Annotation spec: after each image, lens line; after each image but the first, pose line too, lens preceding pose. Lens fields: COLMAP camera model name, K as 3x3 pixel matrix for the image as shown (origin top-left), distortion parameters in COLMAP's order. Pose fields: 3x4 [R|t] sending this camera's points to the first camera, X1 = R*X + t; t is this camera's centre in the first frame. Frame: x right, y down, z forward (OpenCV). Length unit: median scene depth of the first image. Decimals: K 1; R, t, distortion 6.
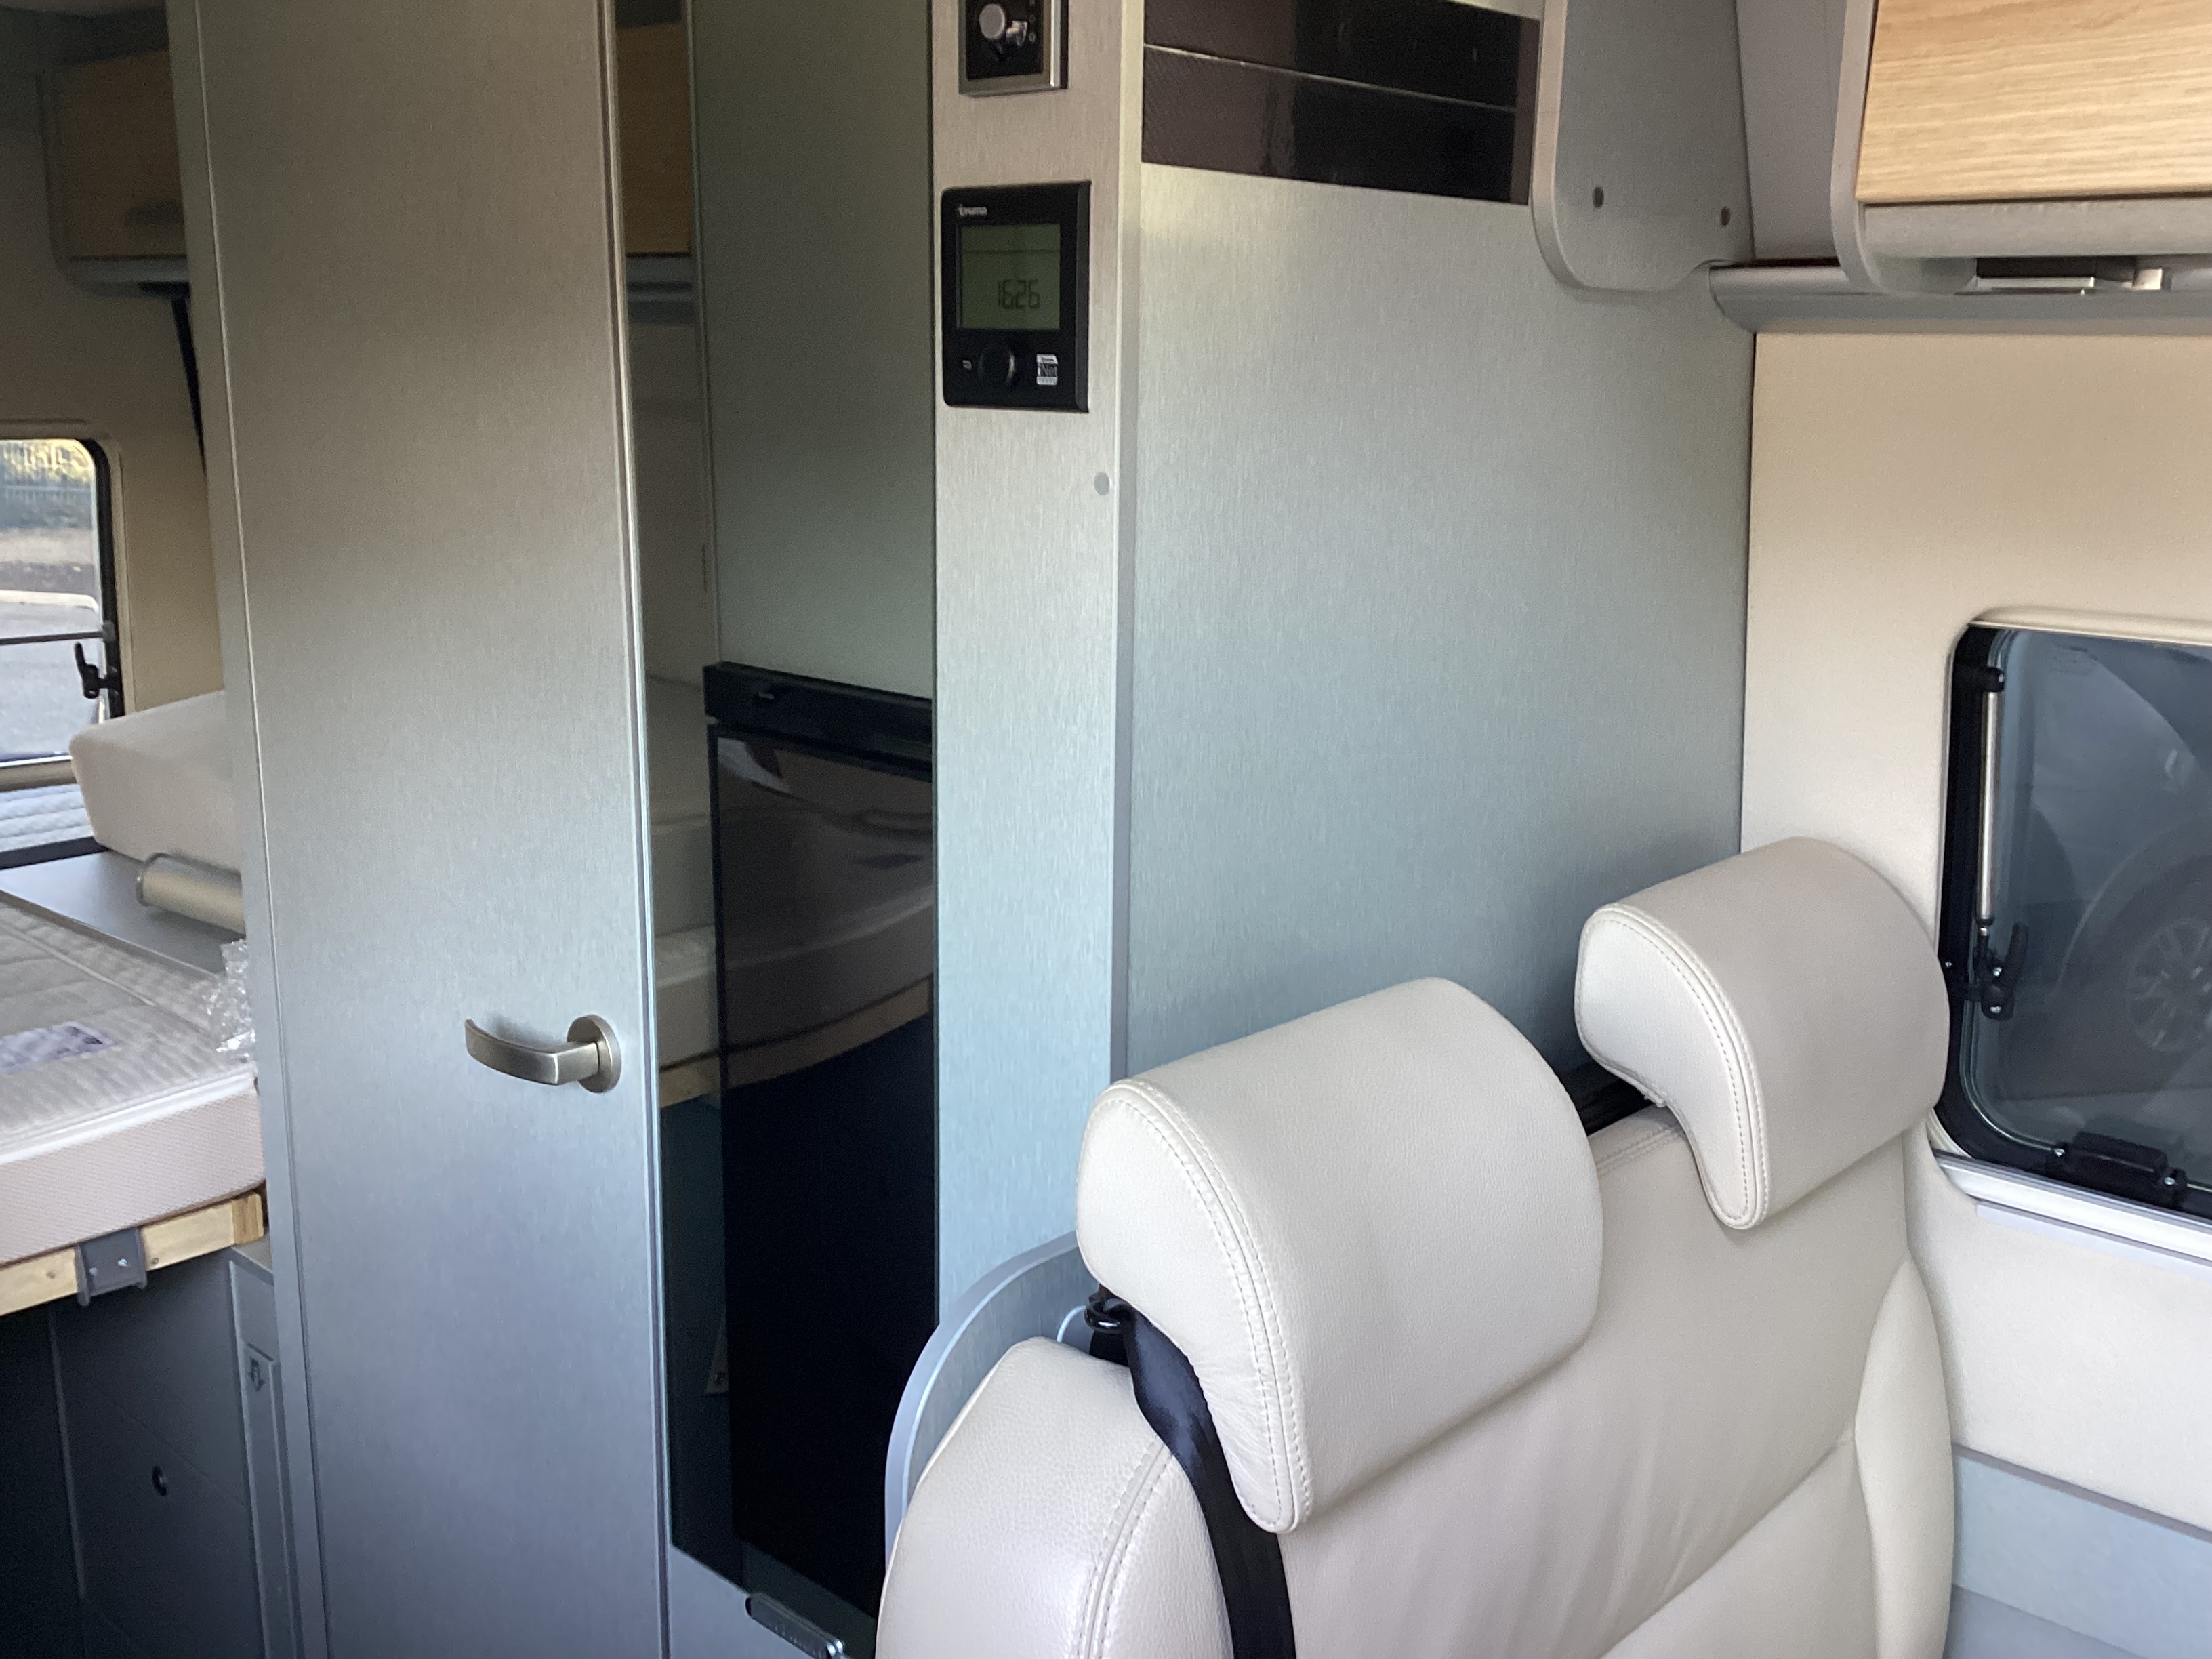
lens RADIAL K [[2087.9, 0, 1106.0], [0, 2087.9, 829.5], [0, 0, 1]] dist [-0.004334, -0.006545]
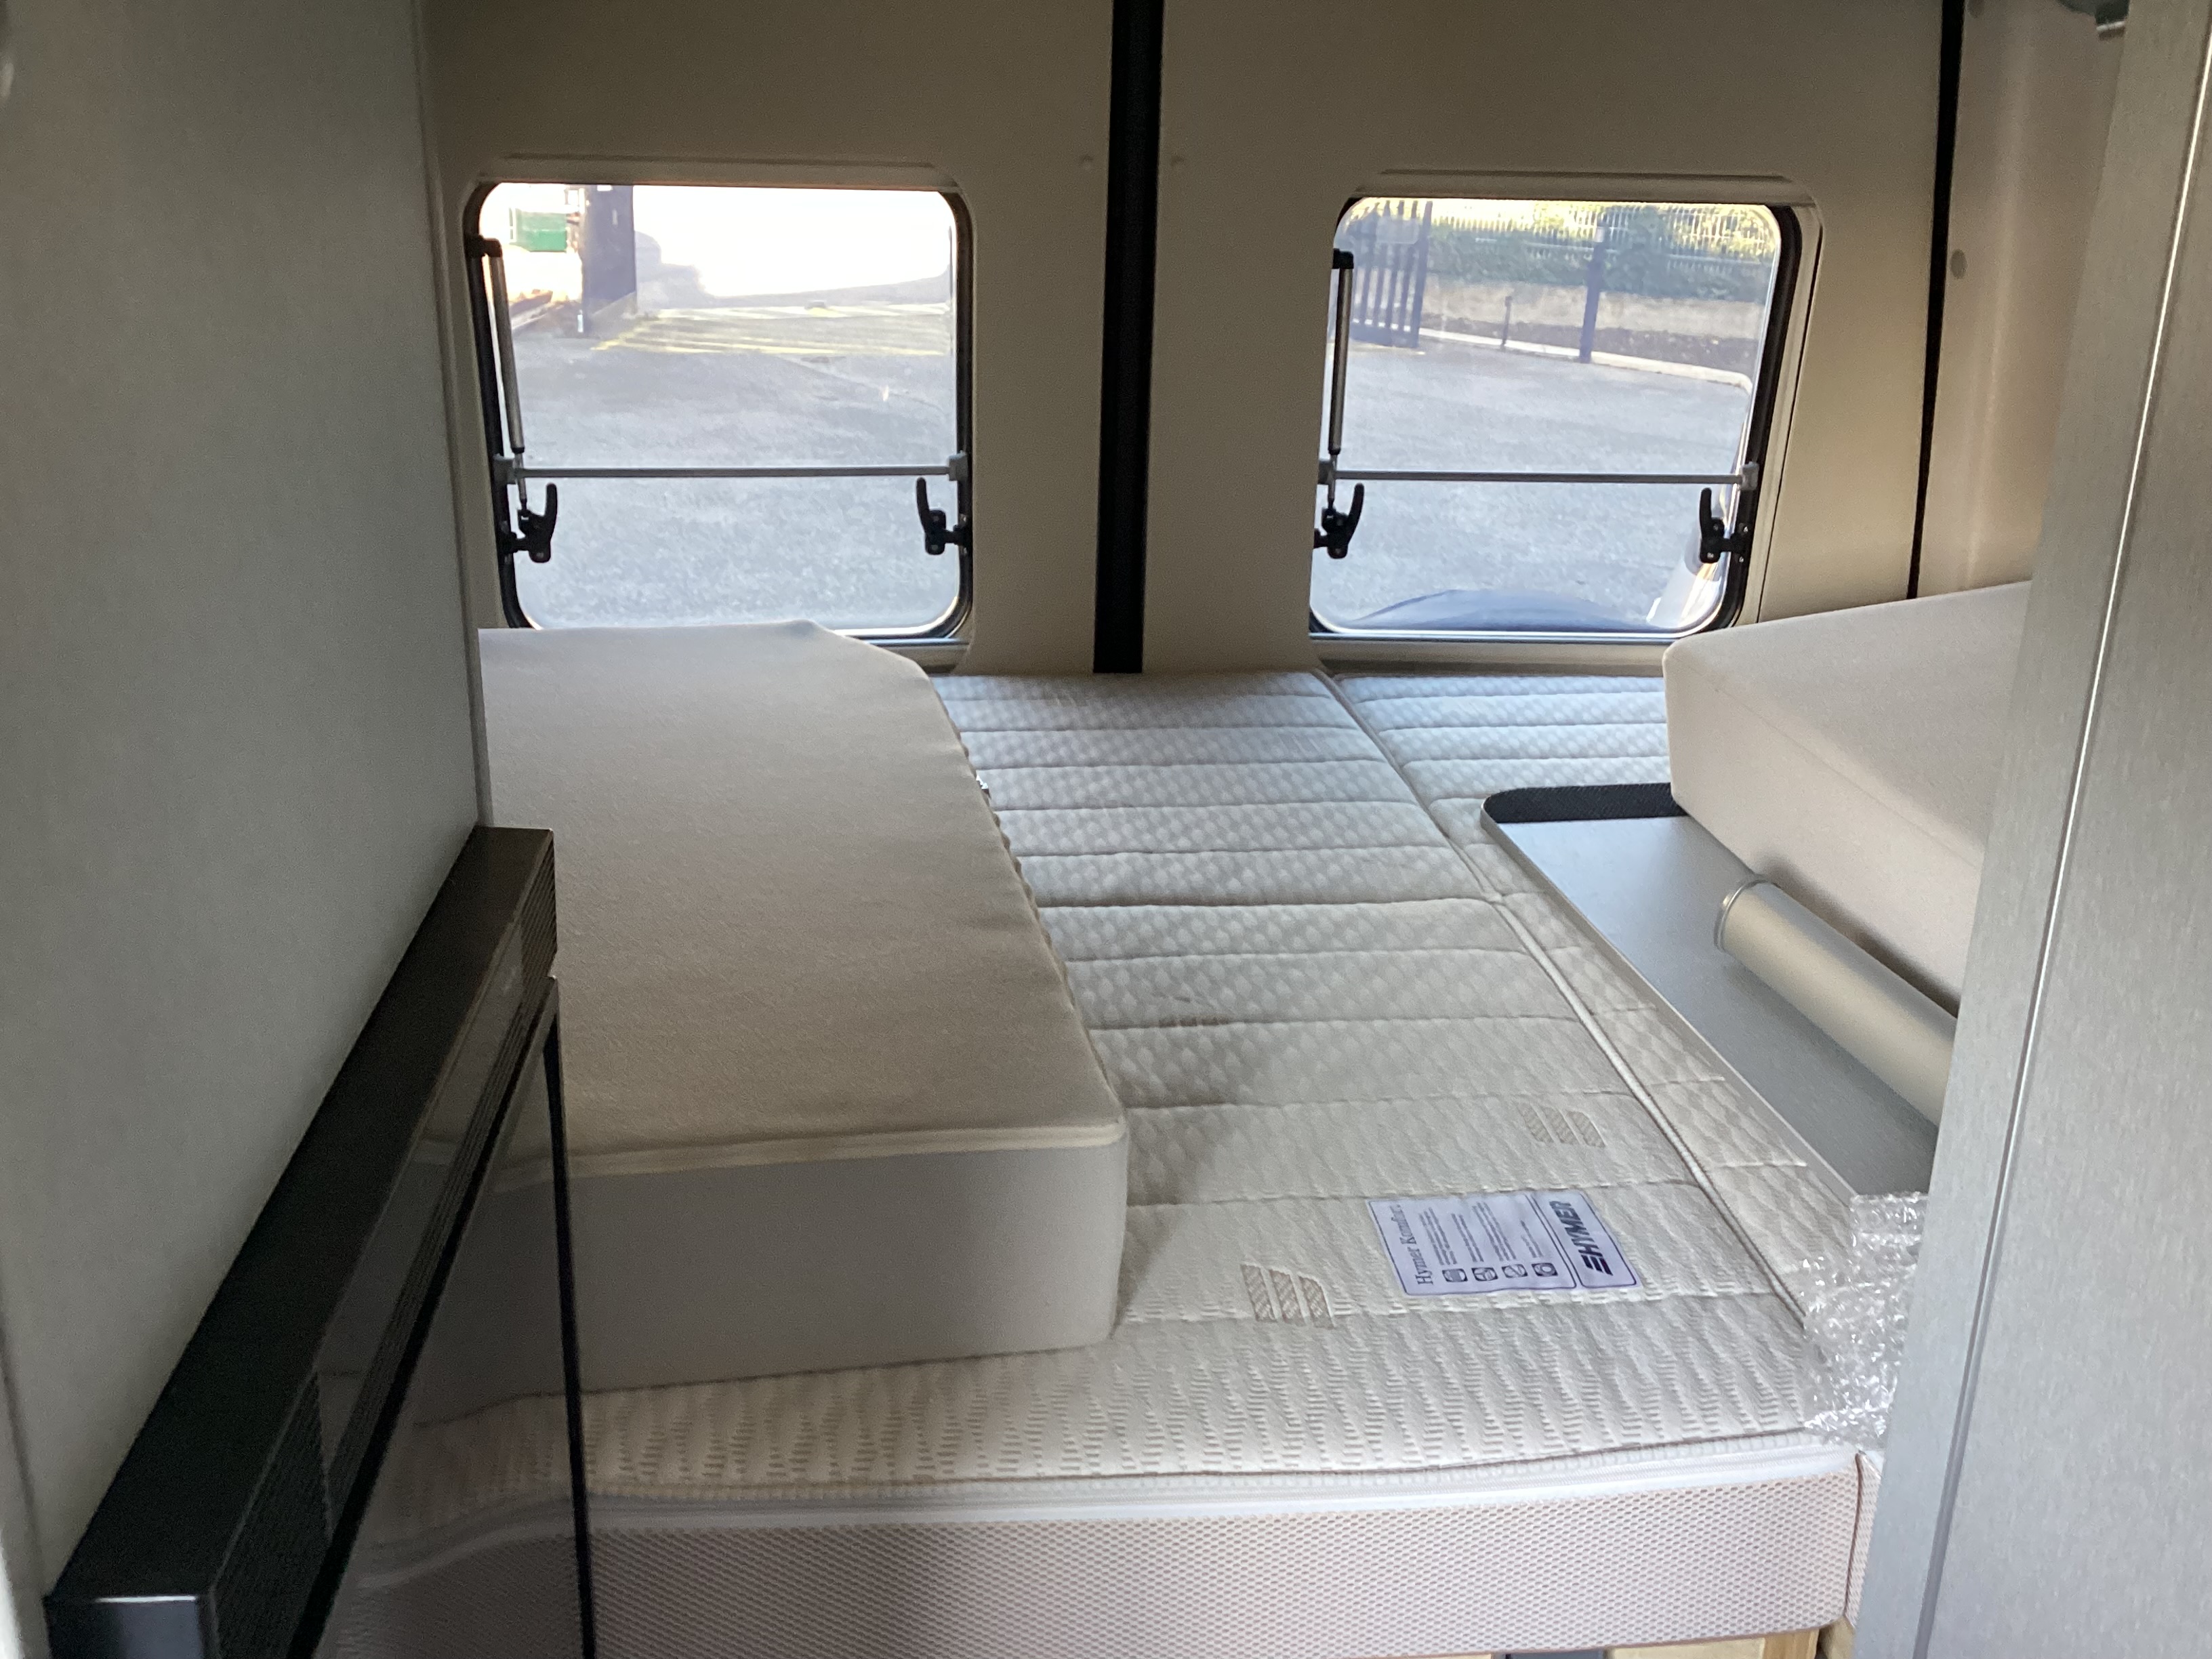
lens RADIAL K [[2125.2, 0, 1106.0], [0, 2125.2, 829.5], [0, 0, 1]] dist [0.093621, -0.001999]
pose [[0.745210, 0.222613, -0.628574, -0.147965], [-0.165166, 0.974878, 0.149444, -0.050996], [0.646051, -0.007548, 0.763257, 0.282541]]
